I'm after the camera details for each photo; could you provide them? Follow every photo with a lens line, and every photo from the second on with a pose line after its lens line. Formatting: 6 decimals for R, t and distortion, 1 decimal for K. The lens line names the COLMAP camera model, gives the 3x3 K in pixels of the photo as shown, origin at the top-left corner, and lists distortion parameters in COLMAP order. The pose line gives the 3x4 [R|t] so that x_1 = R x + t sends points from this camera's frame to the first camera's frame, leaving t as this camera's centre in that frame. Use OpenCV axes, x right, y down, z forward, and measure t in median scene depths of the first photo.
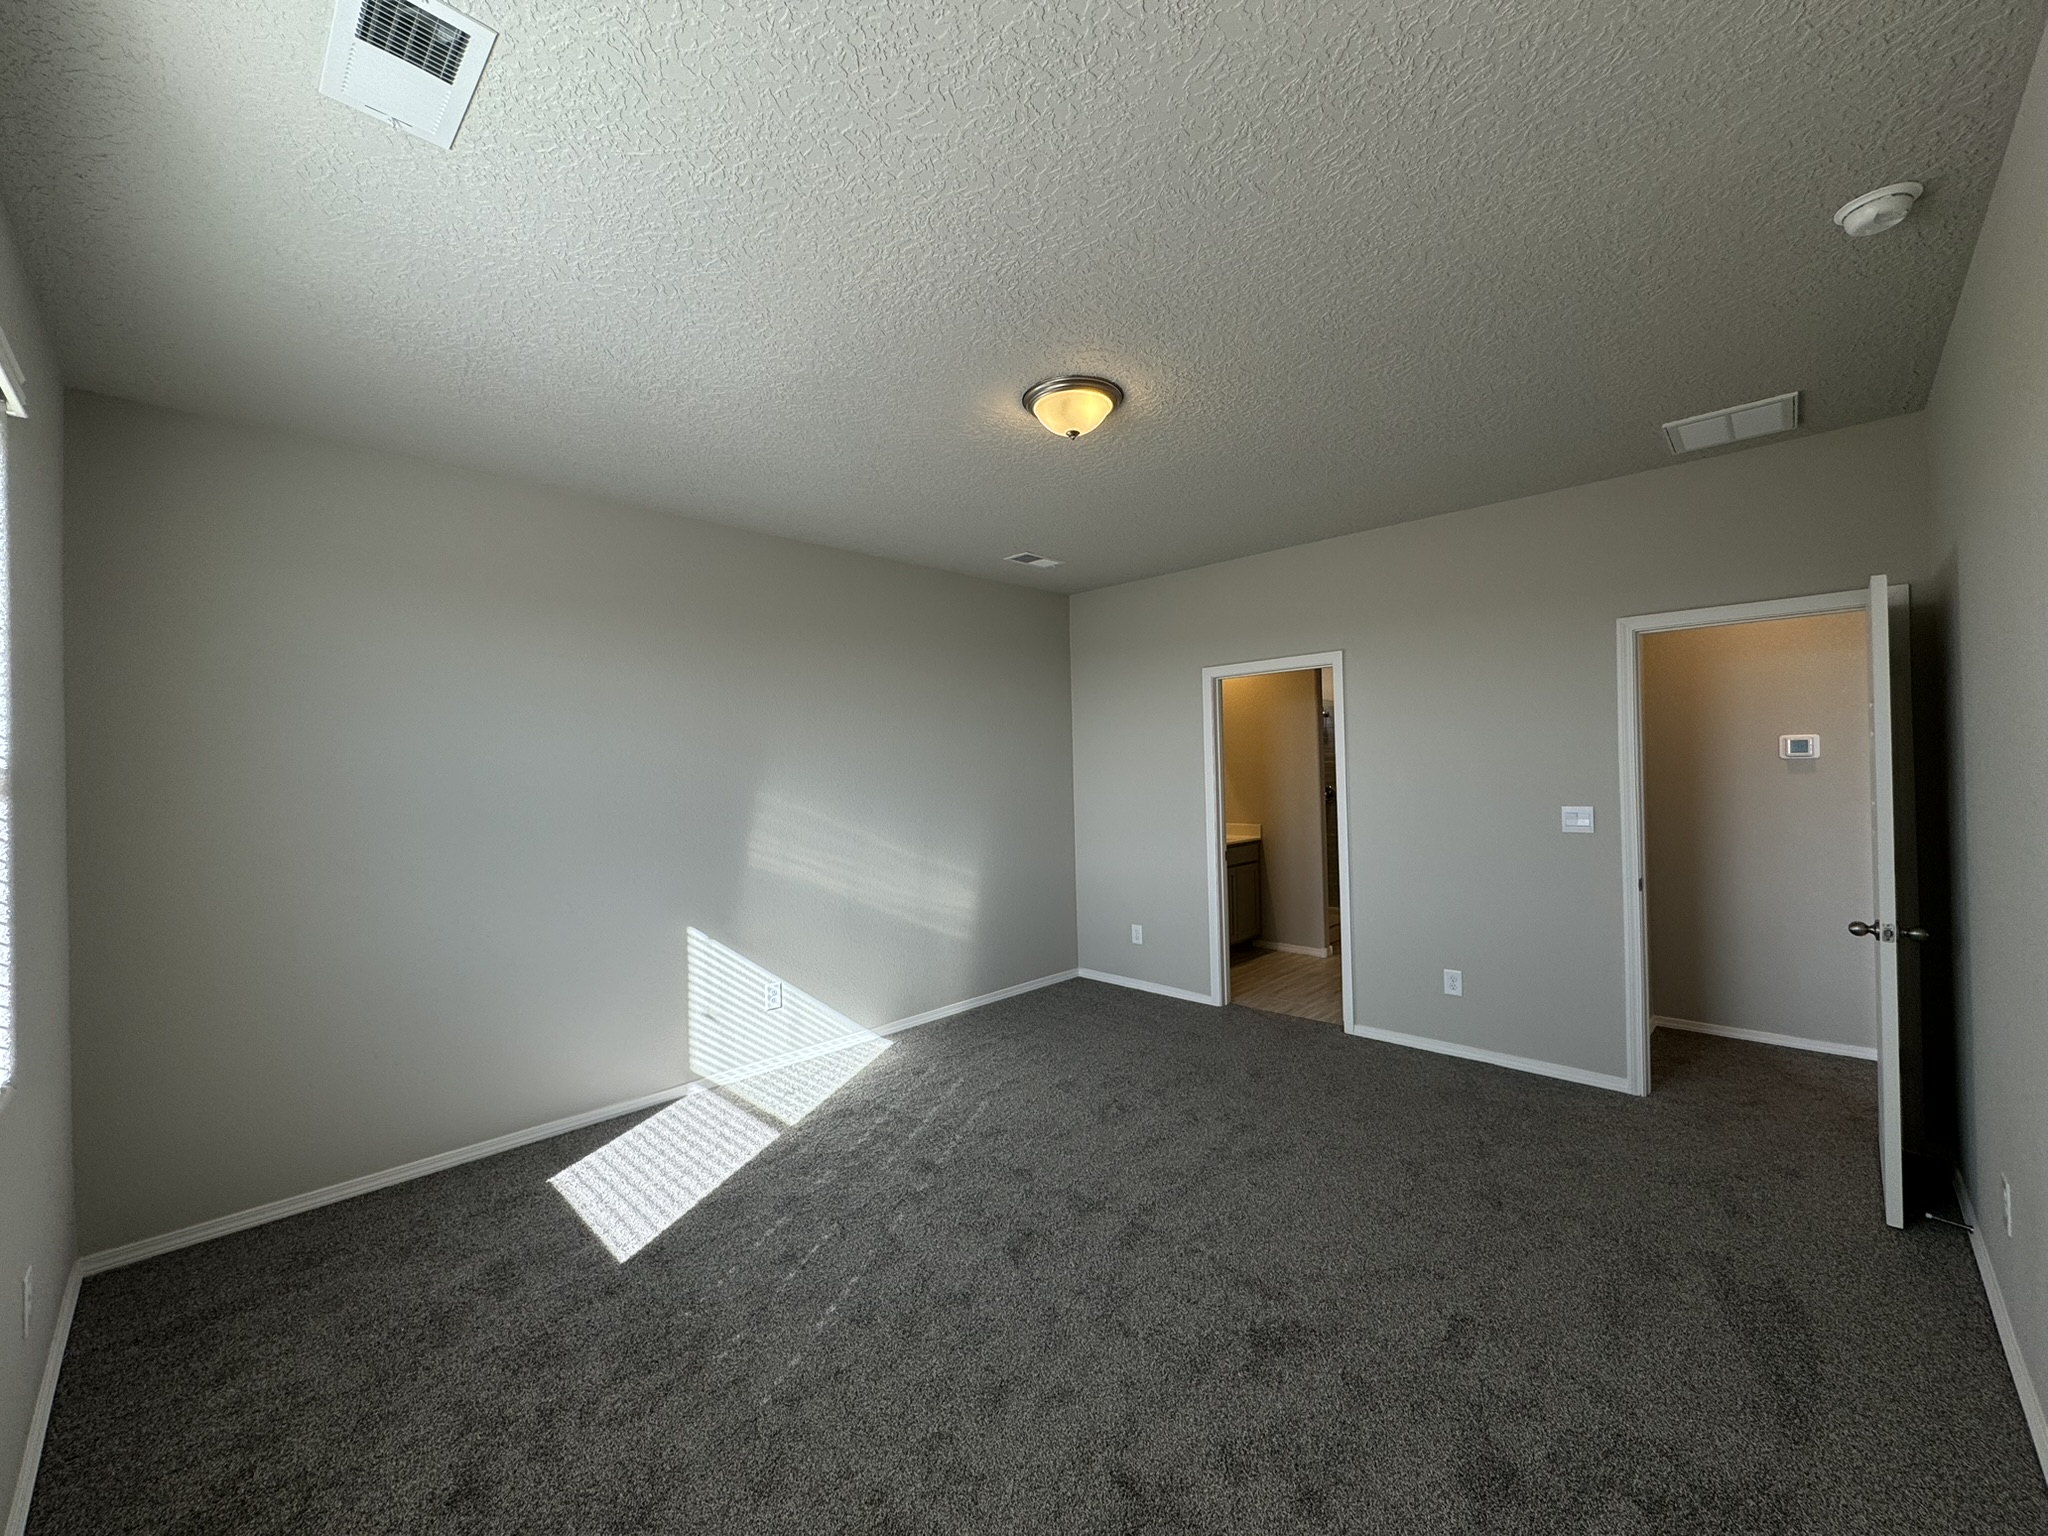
lens RADIAL K [[814.8, 0, 1024.5], [0, 814.8, 774.0], [0, 0, 1]] dist [-0.018036, 0.000281]
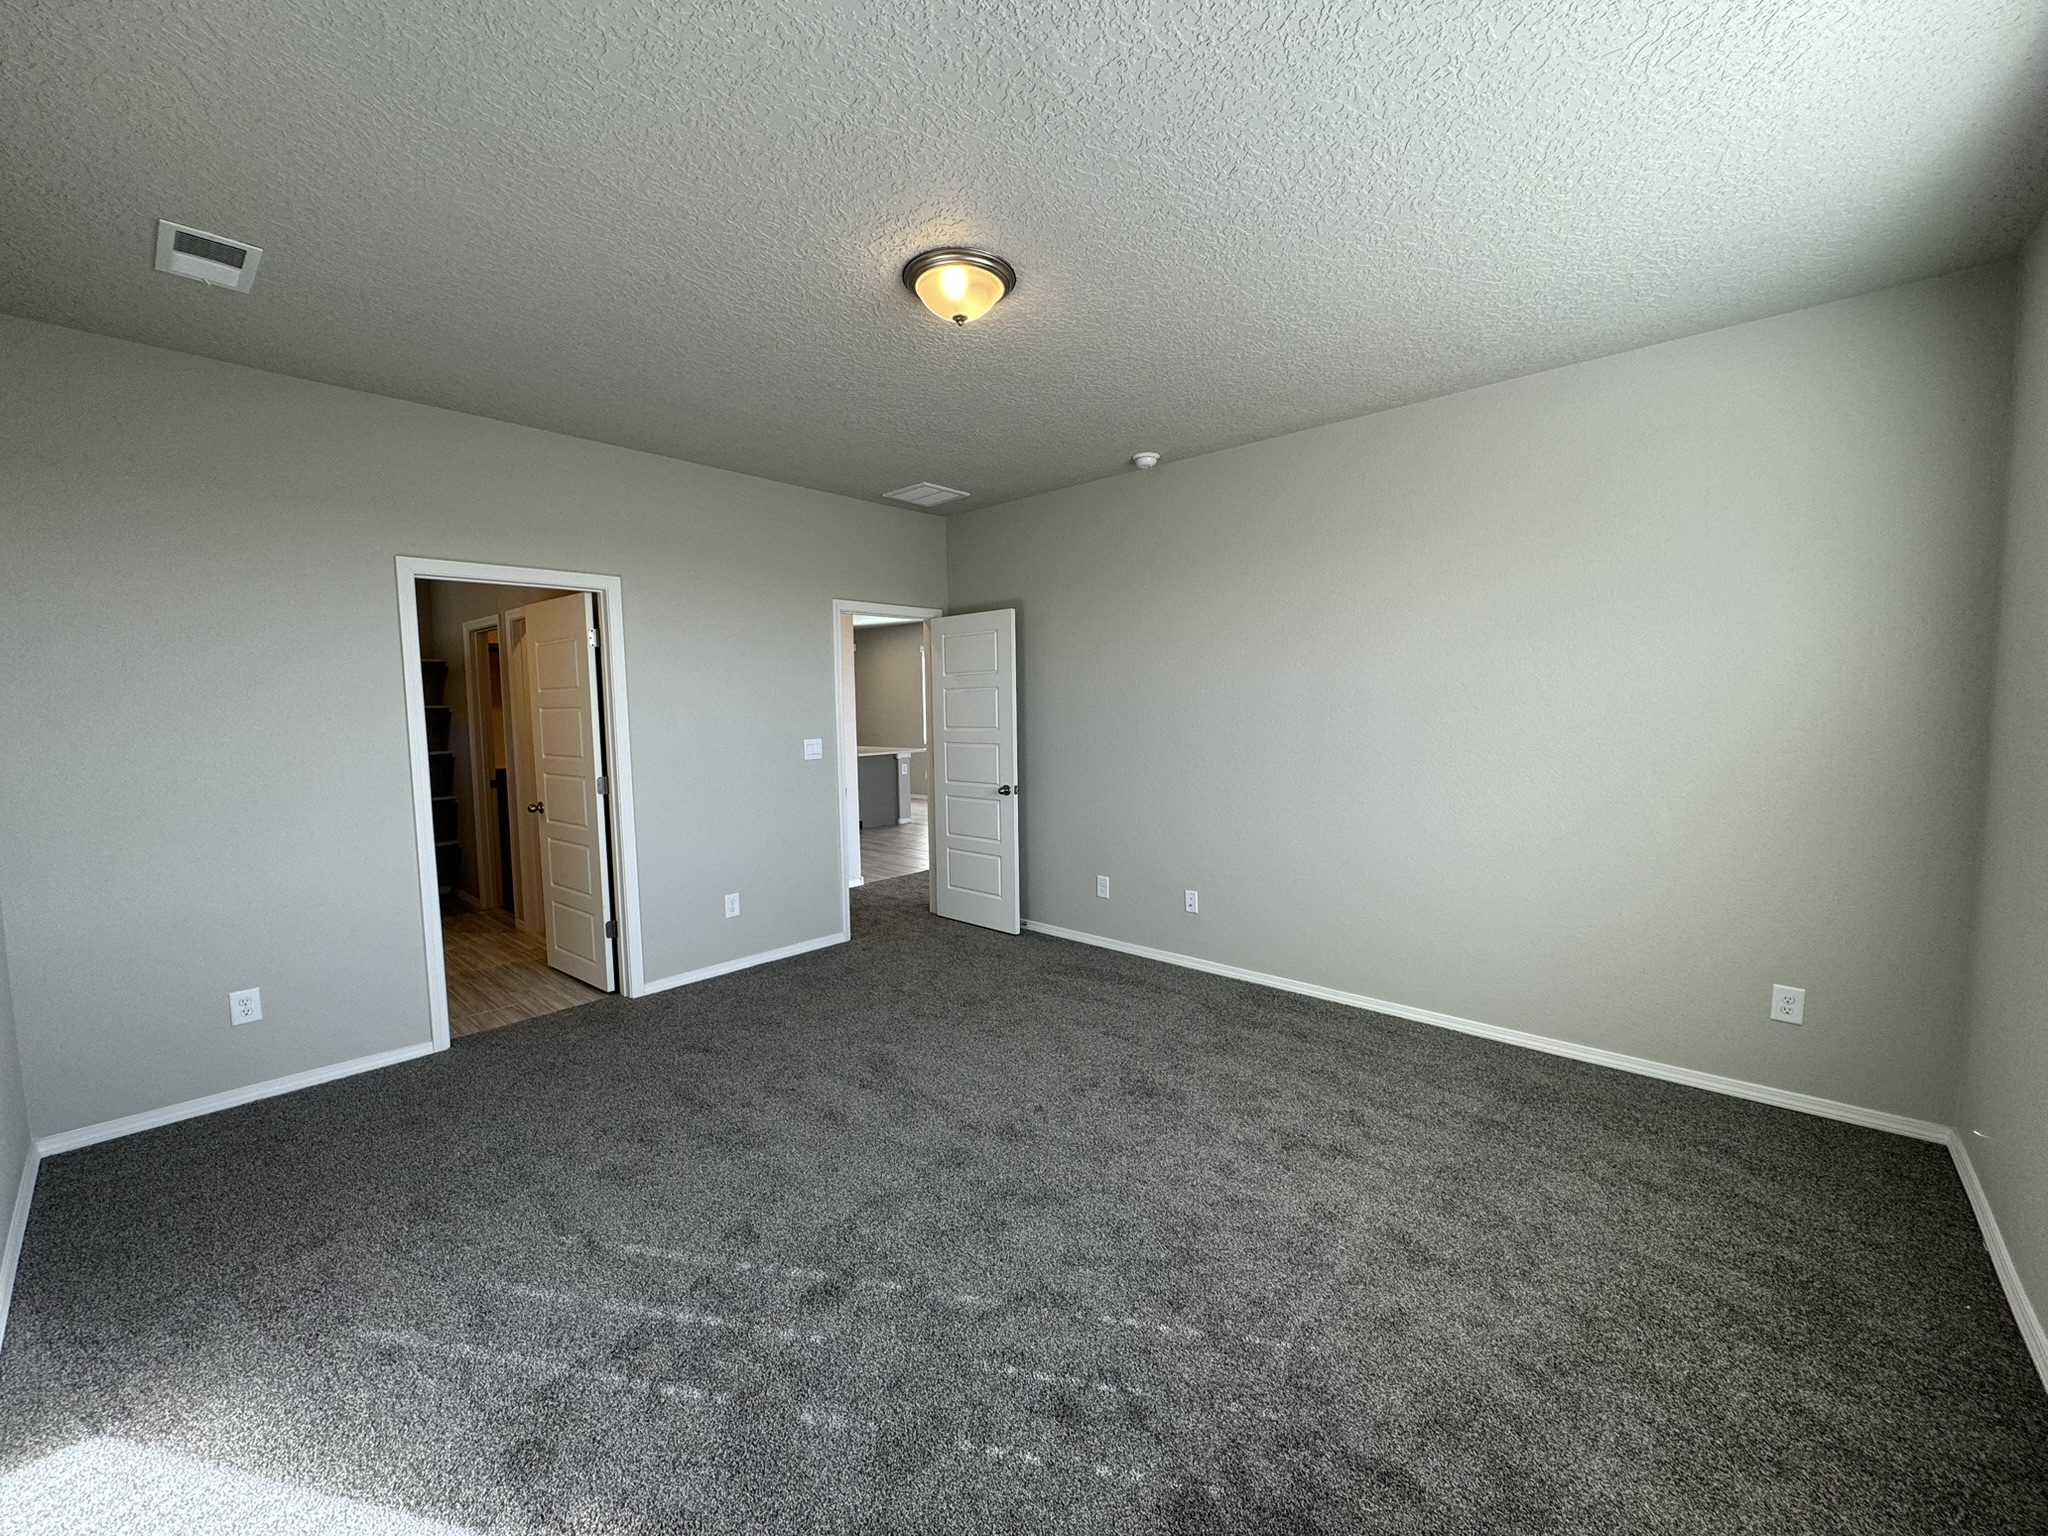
lens RADIAL K [[815.8, 0, 1025.1], [0, 815.8, 770.6], [0, 0, 1]] dist [-0.001789, 0.000054]
pose [[-0.045197, -0.059163, 0.997225, -0.593442], [0.020112, 0.997989, 0.060120, 0.017200], [-0.998776, 0.022774, -0.043917, 0.663457]]
